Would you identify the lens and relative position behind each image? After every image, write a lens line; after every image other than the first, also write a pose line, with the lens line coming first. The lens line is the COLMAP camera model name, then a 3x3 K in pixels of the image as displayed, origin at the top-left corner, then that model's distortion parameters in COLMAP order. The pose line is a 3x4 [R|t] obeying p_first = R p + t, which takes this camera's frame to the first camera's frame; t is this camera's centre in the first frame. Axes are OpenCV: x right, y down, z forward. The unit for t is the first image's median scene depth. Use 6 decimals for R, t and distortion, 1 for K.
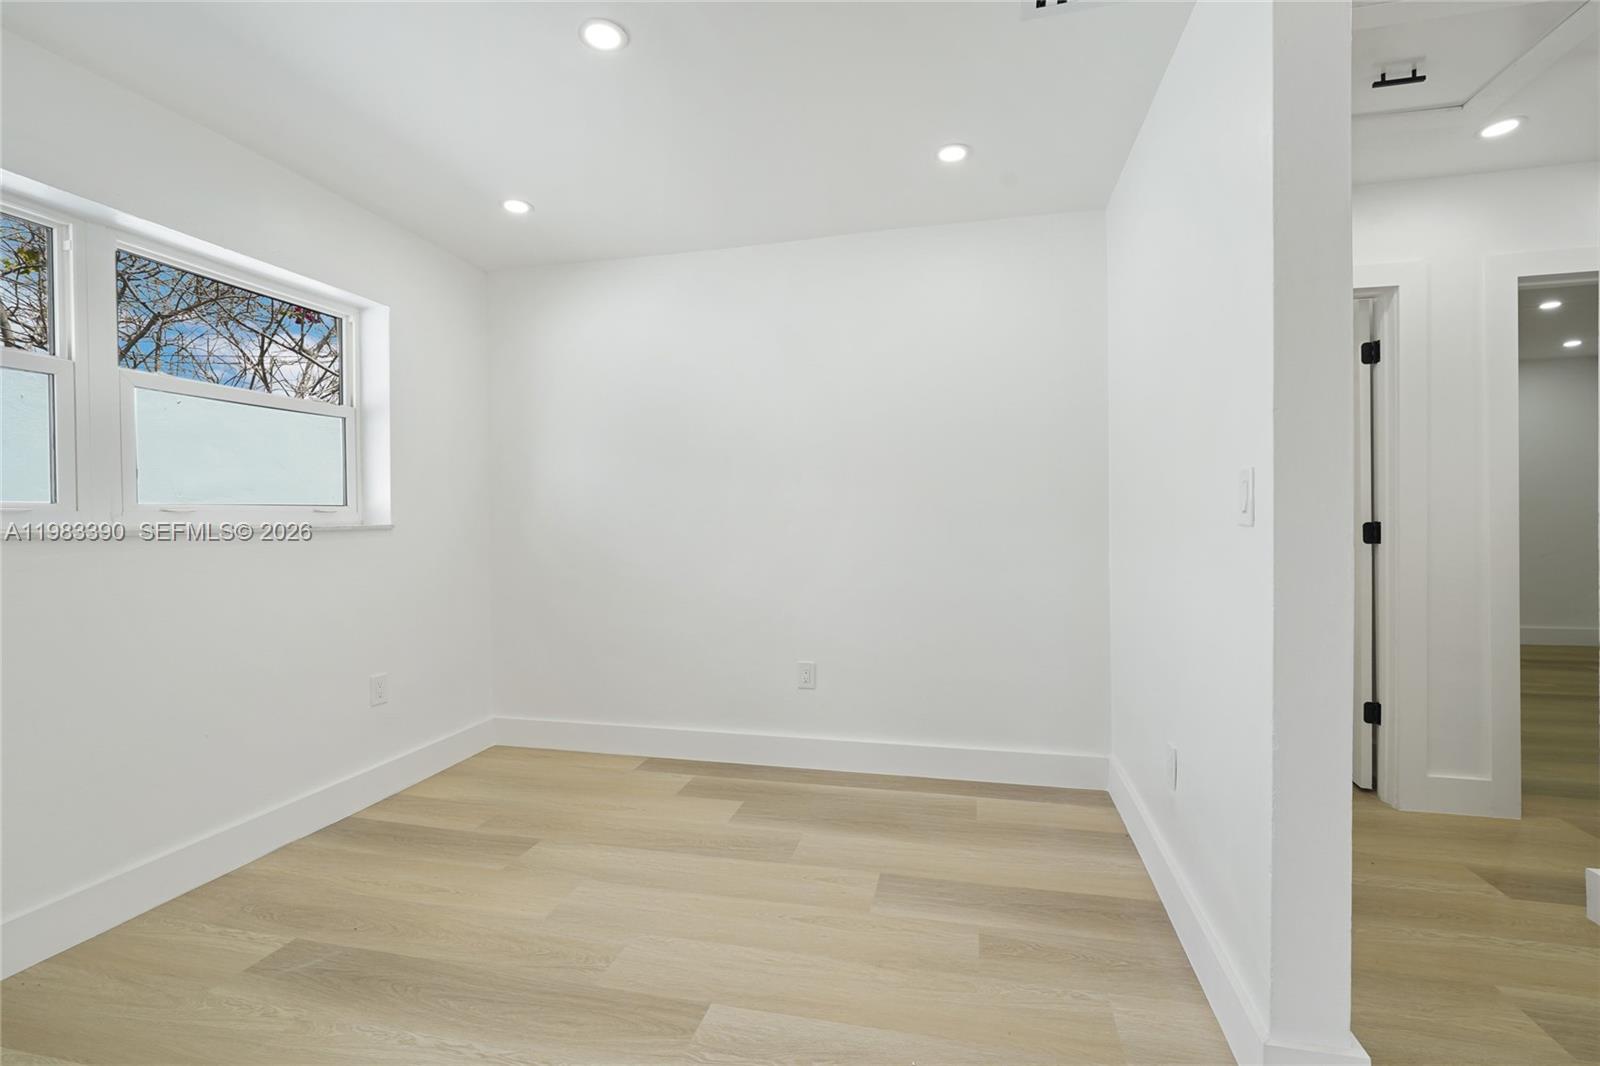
lens RADIAL K [[677.6, 0, 794.8], [0, 677.6, 520.4], [0, 0, 1]] dist [0.000616, 0.000389]
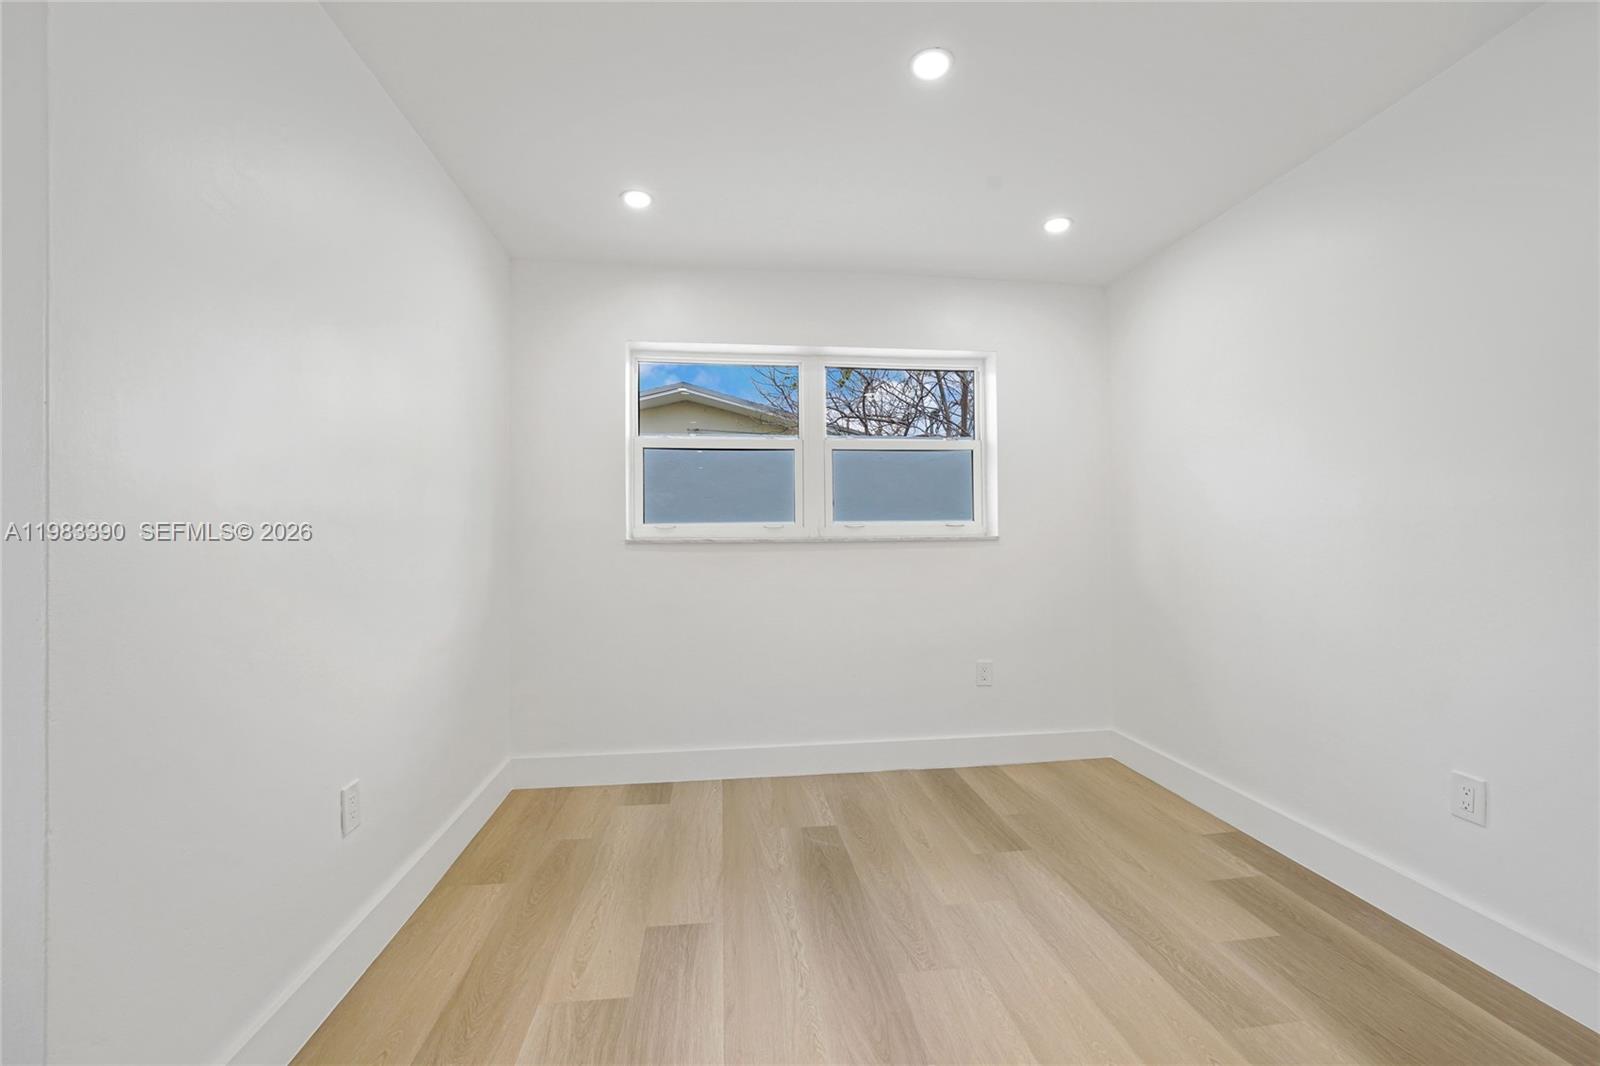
lens RADIAL K [[646.9, 0, 803.2], [0, 646.9, 529.2], [0, 0, 1]] dist [-0.020479, 0.007027]
pose [[0.384859, -0.002760, -0.922971, 0.353286], [-0.002770, 0.999988, -0.004145, 0.000510], [0.922971, 0.004152, 0.384846, 0.298413]]
